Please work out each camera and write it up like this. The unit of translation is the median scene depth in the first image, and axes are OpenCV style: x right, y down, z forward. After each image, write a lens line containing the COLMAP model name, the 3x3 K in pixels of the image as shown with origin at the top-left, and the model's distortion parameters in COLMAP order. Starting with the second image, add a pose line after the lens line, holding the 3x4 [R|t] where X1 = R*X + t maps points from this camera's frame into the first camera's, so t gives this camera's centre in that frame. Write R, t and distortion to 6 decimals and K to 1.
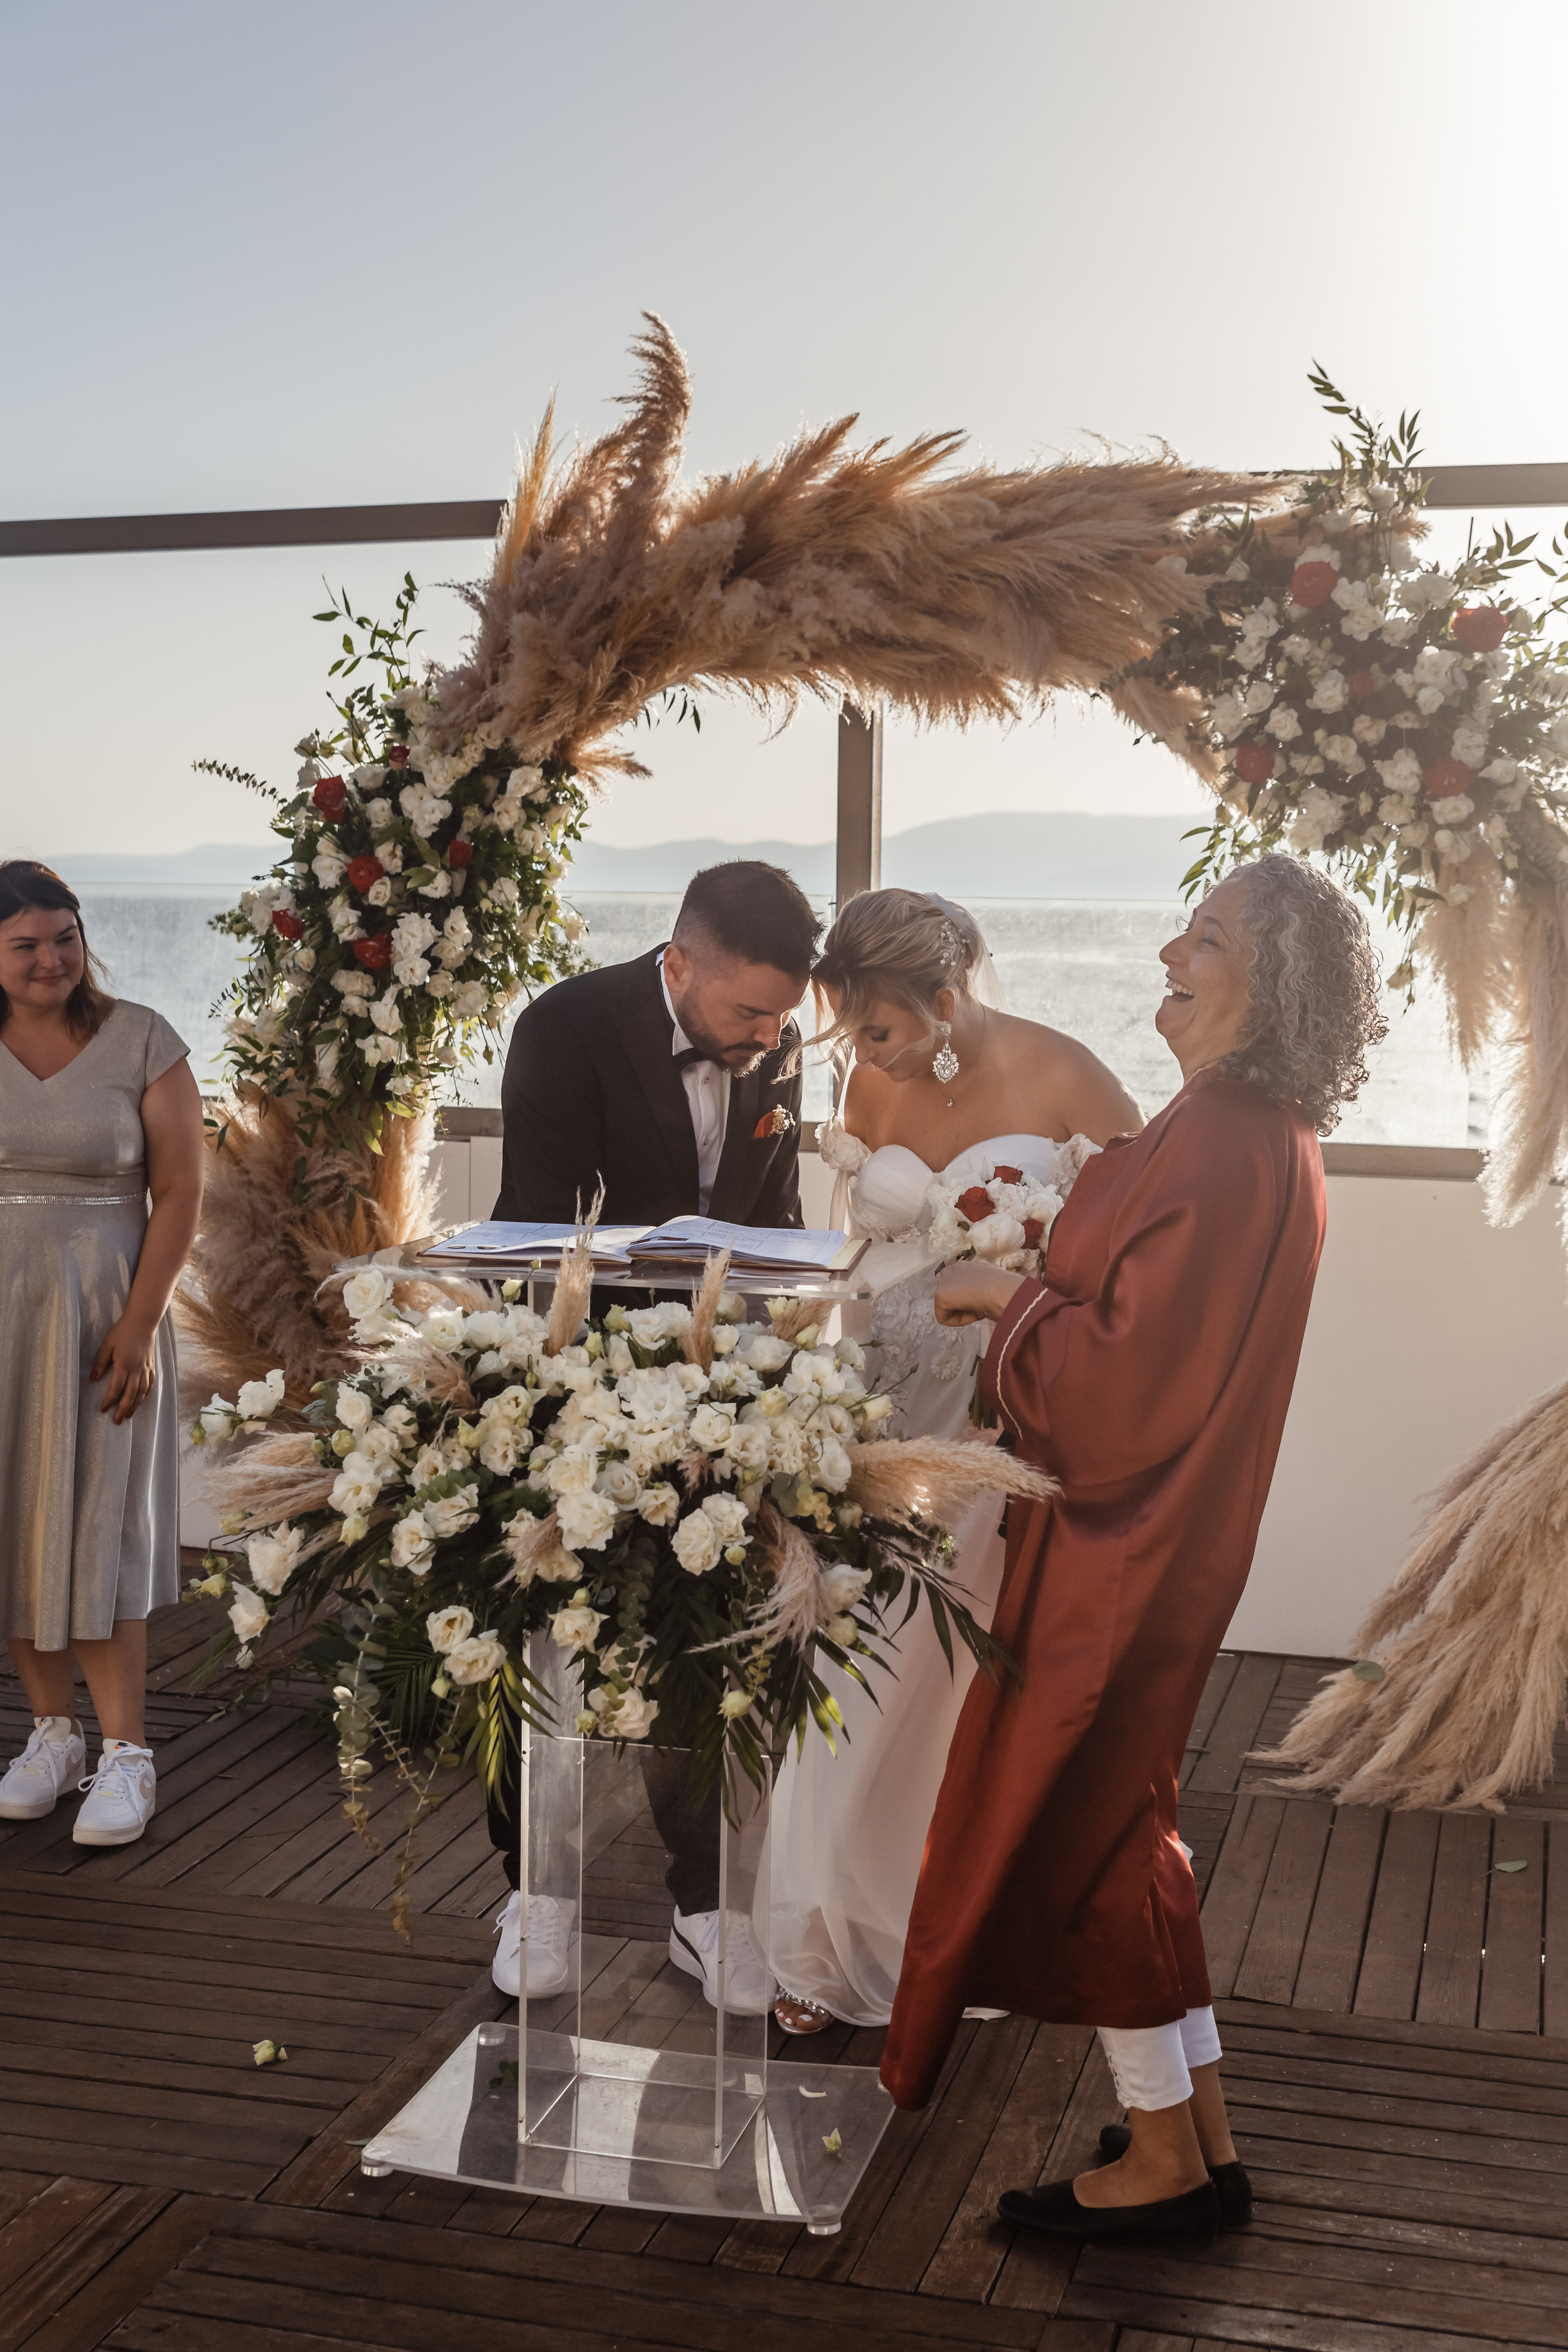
lens RADIAL K [[2820.9, 0, 799.8], [0, 2820.9, 1211.6], [0, 0, 1]] dist [-0.021530, 0.000000]
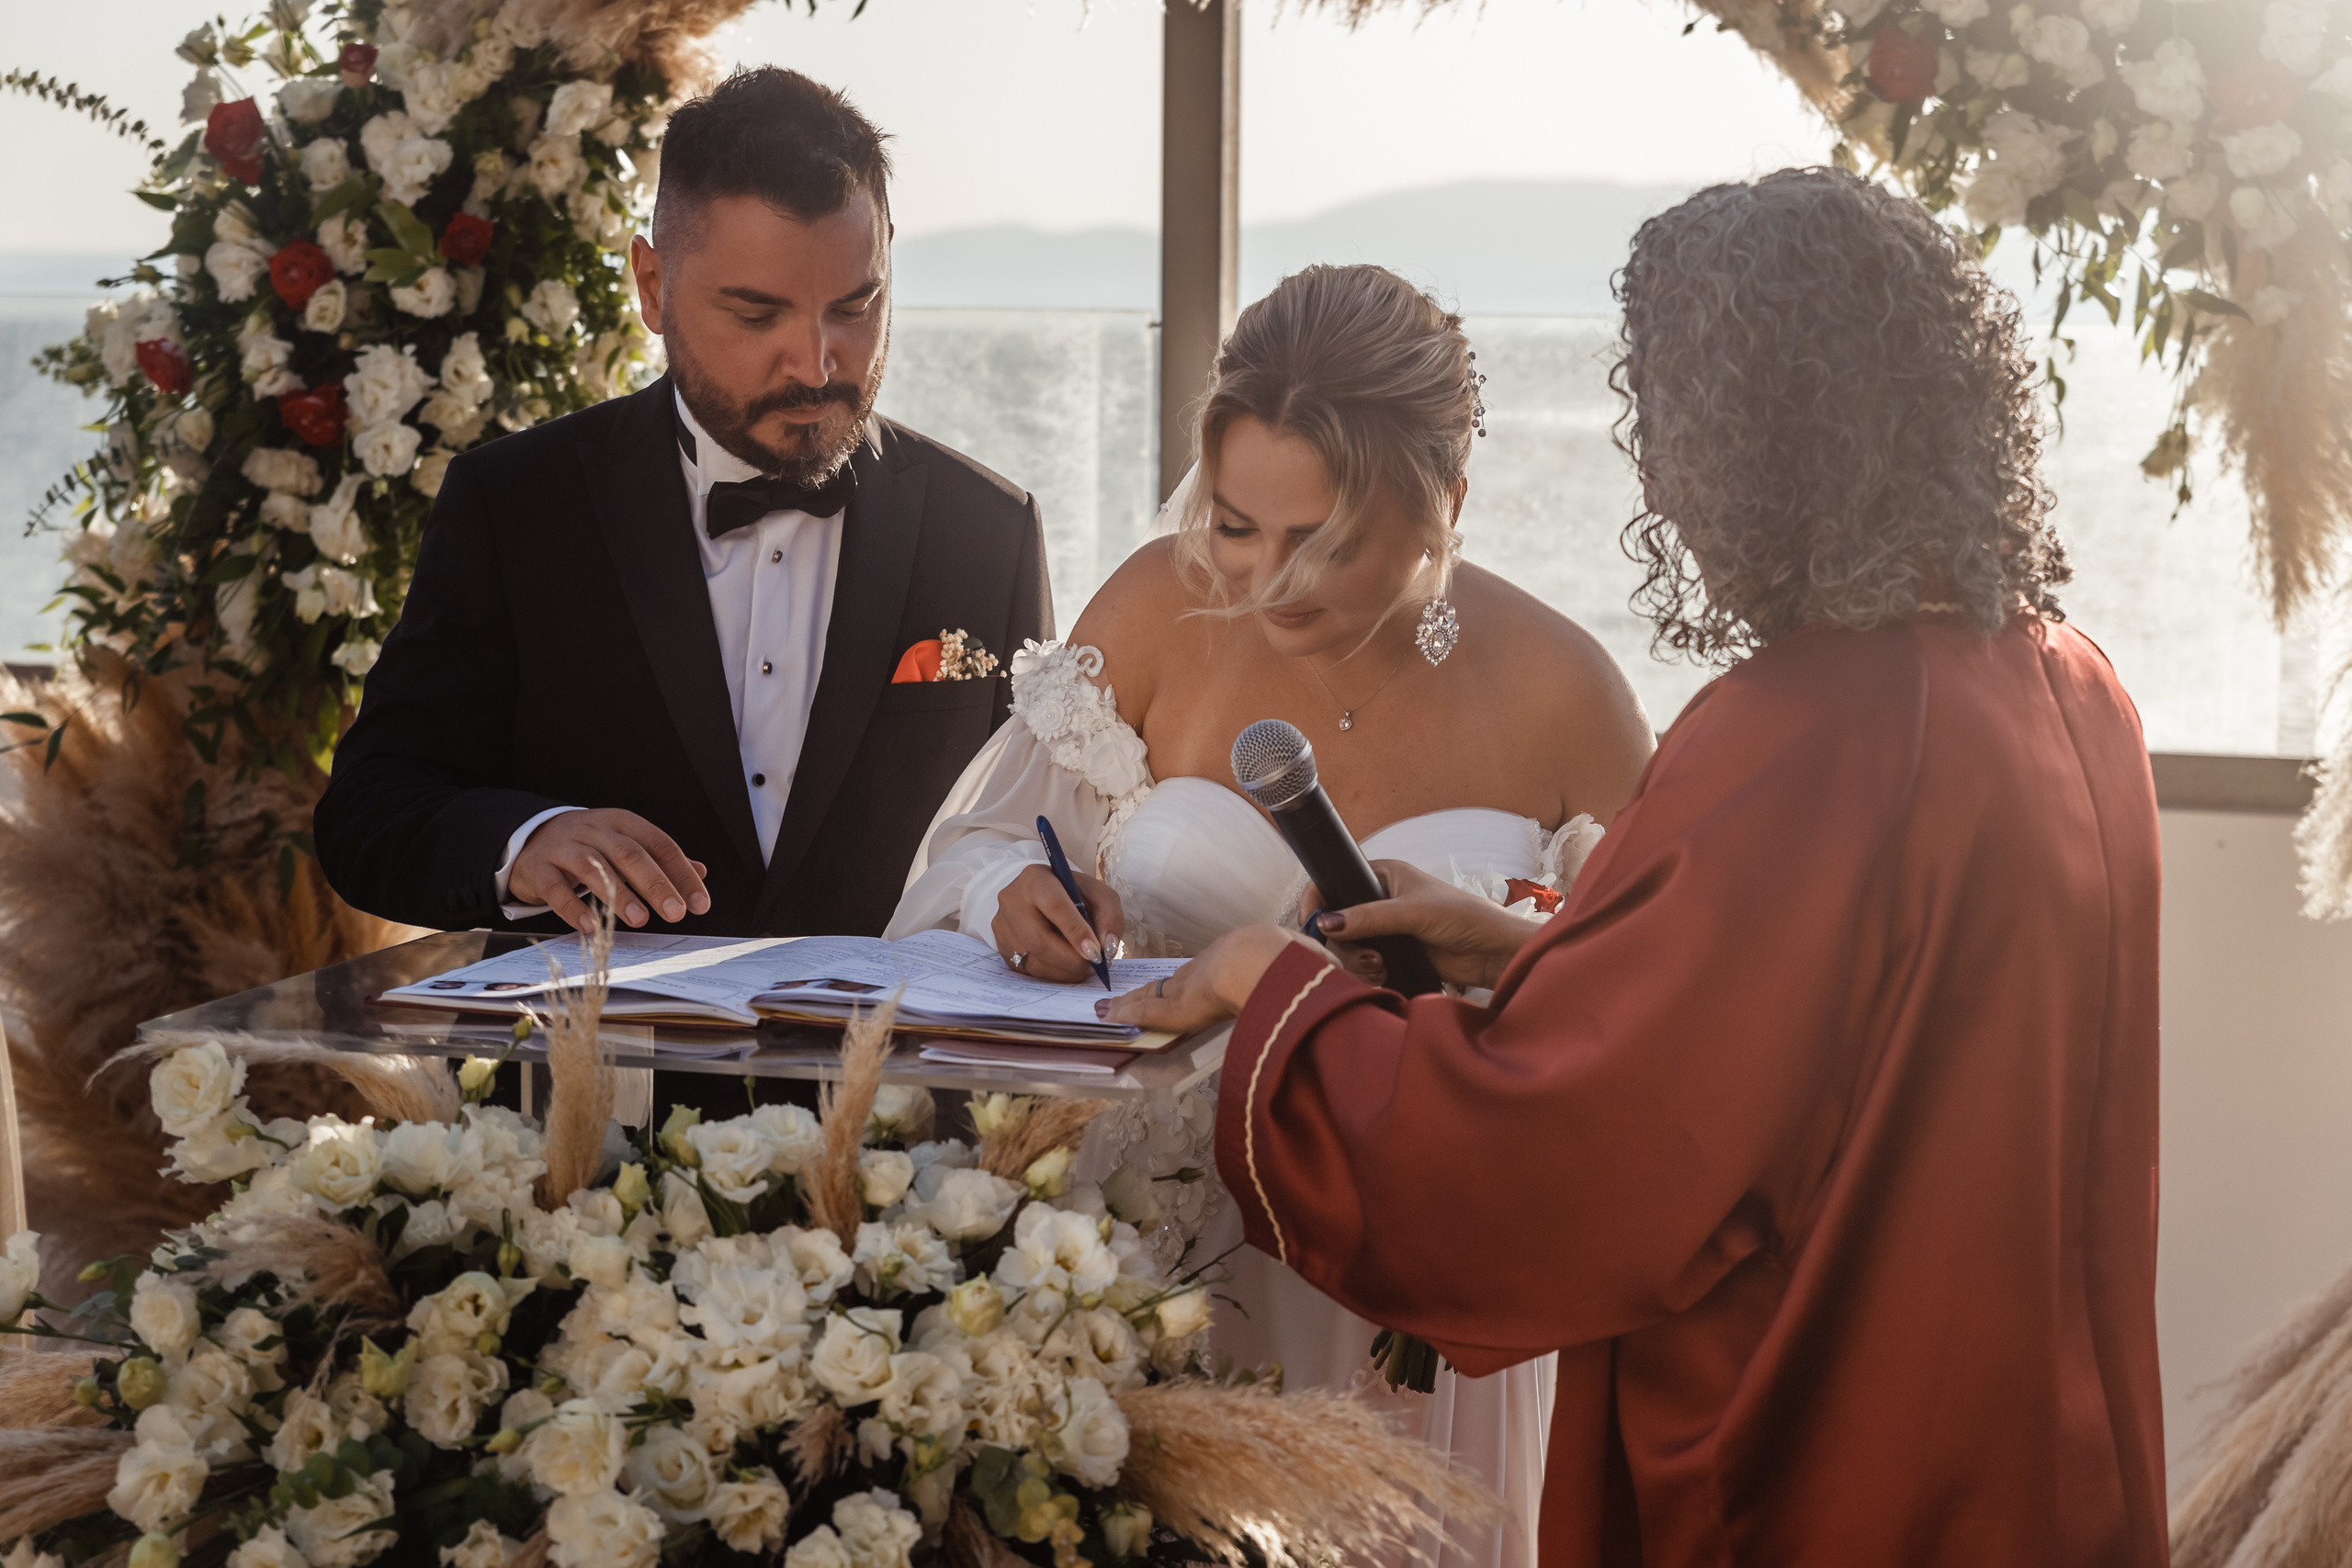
lens RADIAL K [[4524.9, 0, 1147.9], [0, 4524.9, 866.4], [0, 0, 1]] dist [-0.011338, 0.000000]
pose [[0.999994, -0.003452, -0.000418, 0.013836], [0.003456, 0.999940, 0.010394, -0.012604], [0.000382, -0.010395, 0.999946, 0.114406]]
